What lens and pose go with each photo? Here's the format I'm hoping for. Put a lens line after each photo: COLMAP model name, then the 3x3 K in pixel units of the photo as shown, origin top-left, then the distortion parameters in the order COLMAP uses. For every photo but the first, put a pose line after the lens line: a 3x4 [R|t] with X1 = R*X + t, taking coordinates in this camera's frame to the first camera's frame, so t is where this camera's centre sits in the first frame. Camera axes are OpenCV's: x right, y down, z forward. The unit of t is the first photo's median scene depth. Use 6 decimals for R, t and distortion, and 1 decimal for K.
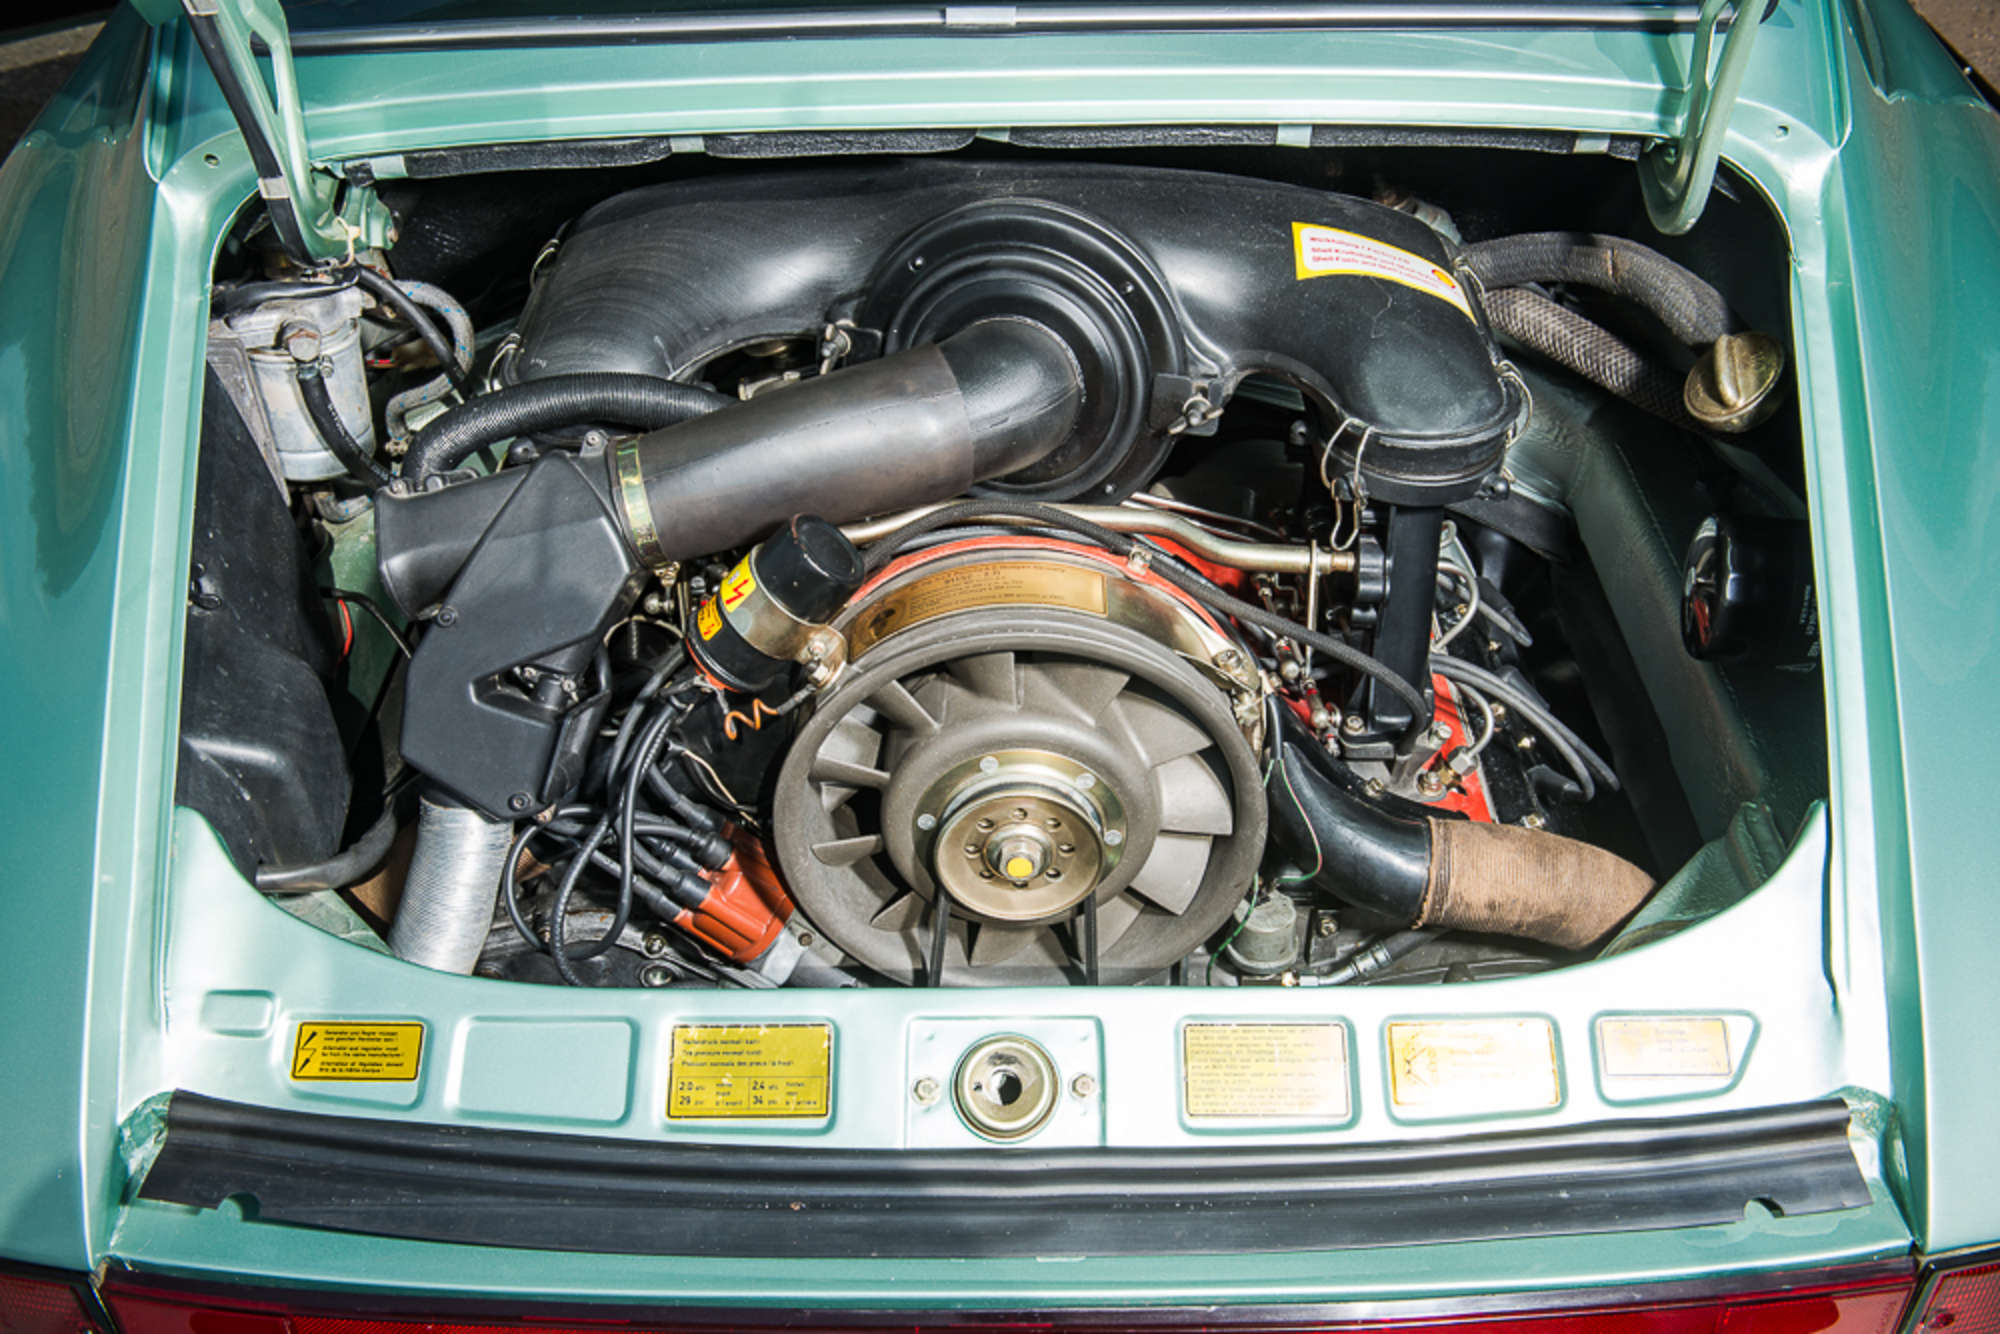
lens RADIAL K [[2011.9, 0, 1000.0], [0, 2011.9, 667.0], [0, 0, 1]] dist [0.005073, 0.001287]
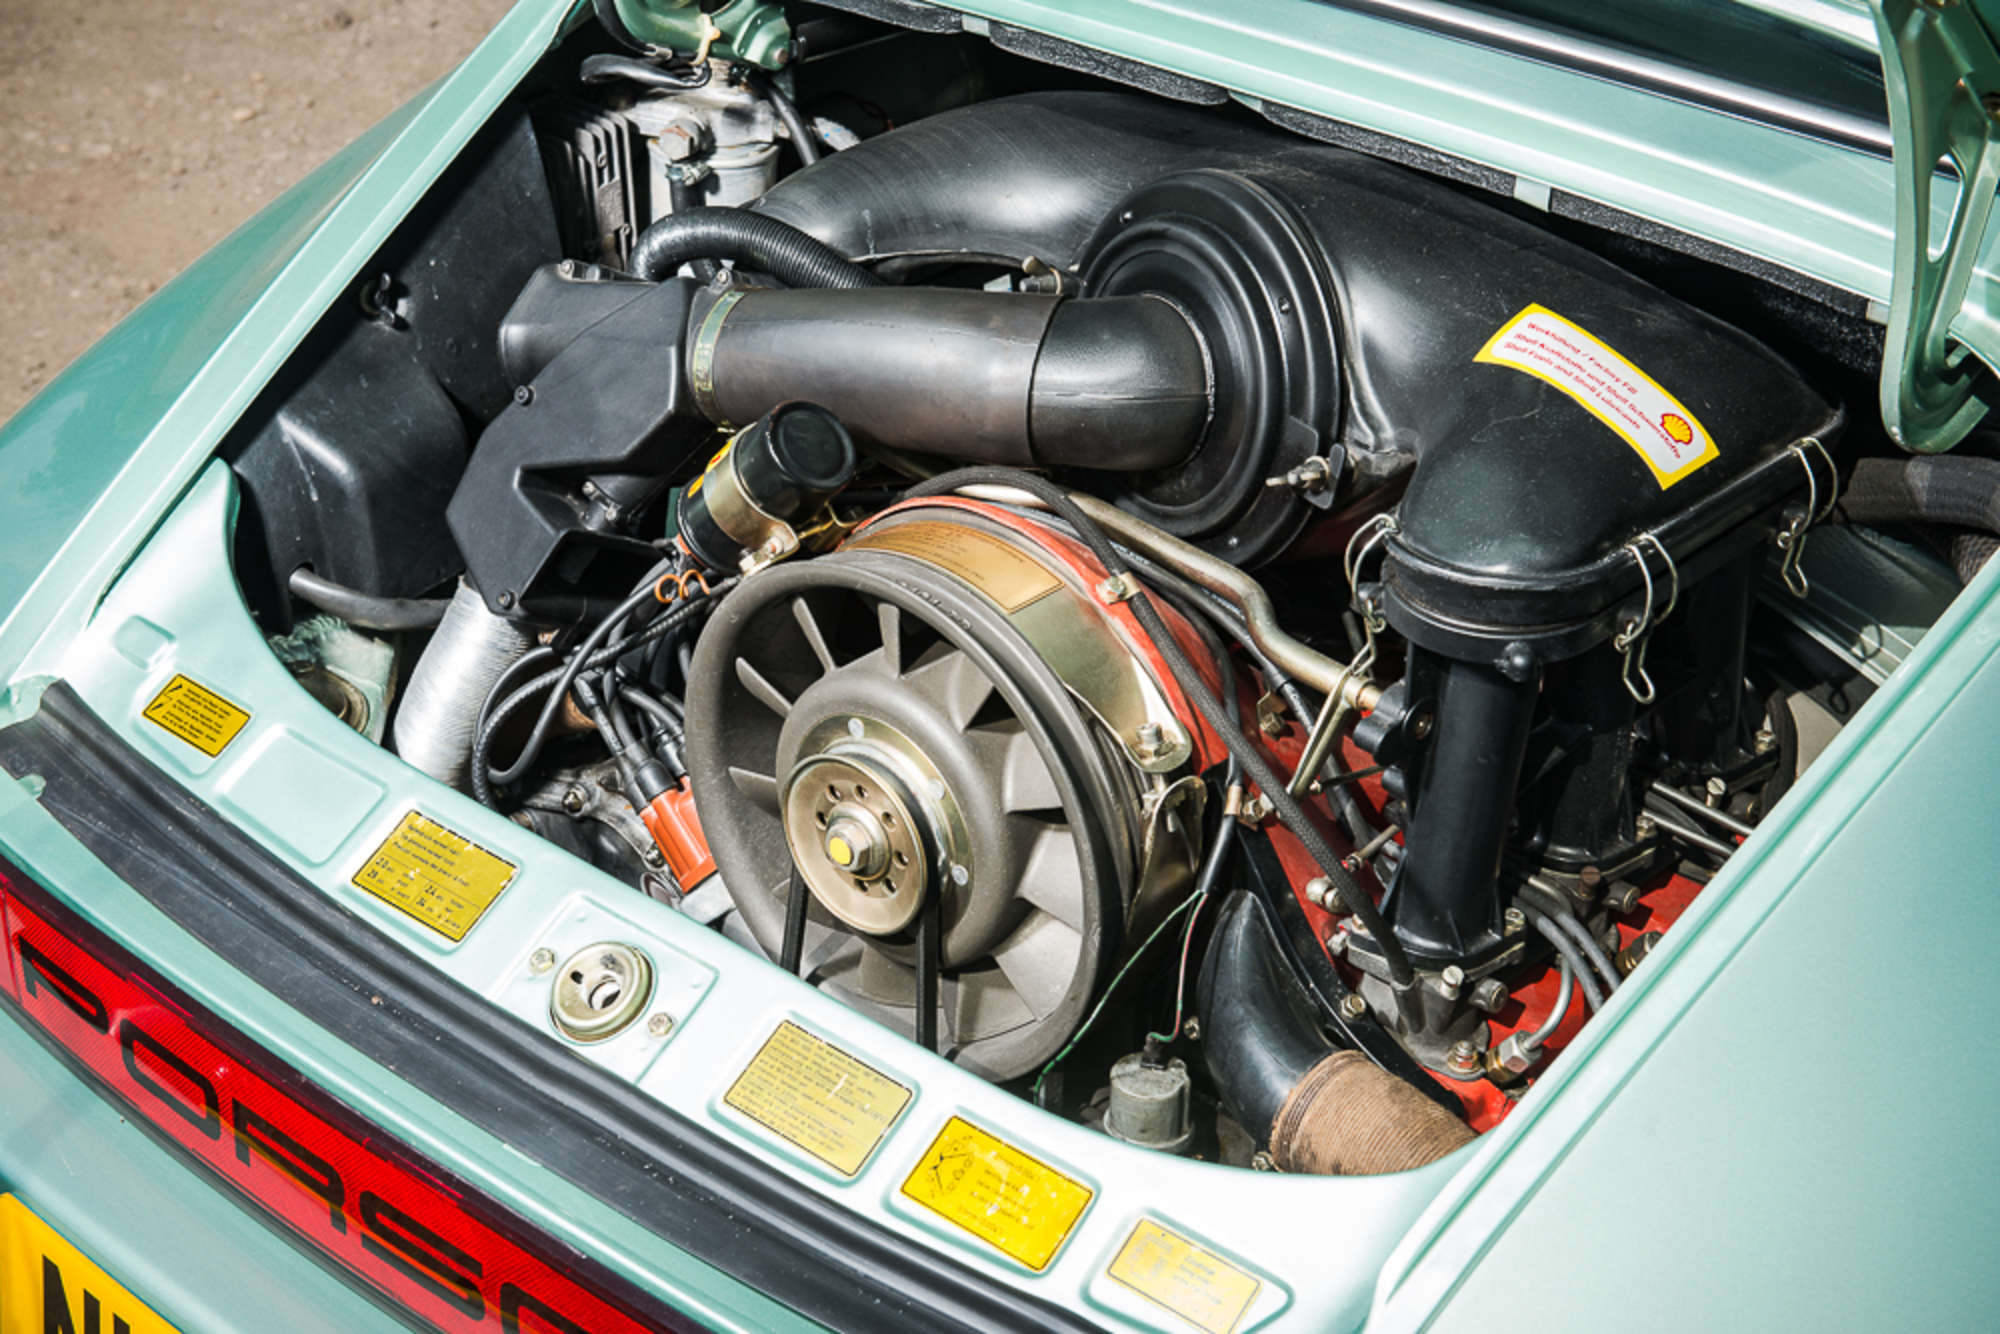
lens RADIAL K [[3480.6, 0, 1000.0], [0, 3480.6, 667.0], [0, 0, 1]] dist [0.091039, 0.079301]
pose [[0.742133, 0.344080, -0.575194, 0.893201], [-0.418314, 0.908295, 0.003619, -0.007691], [0.523692, 0.237926, 0.818009, -0.220079]]
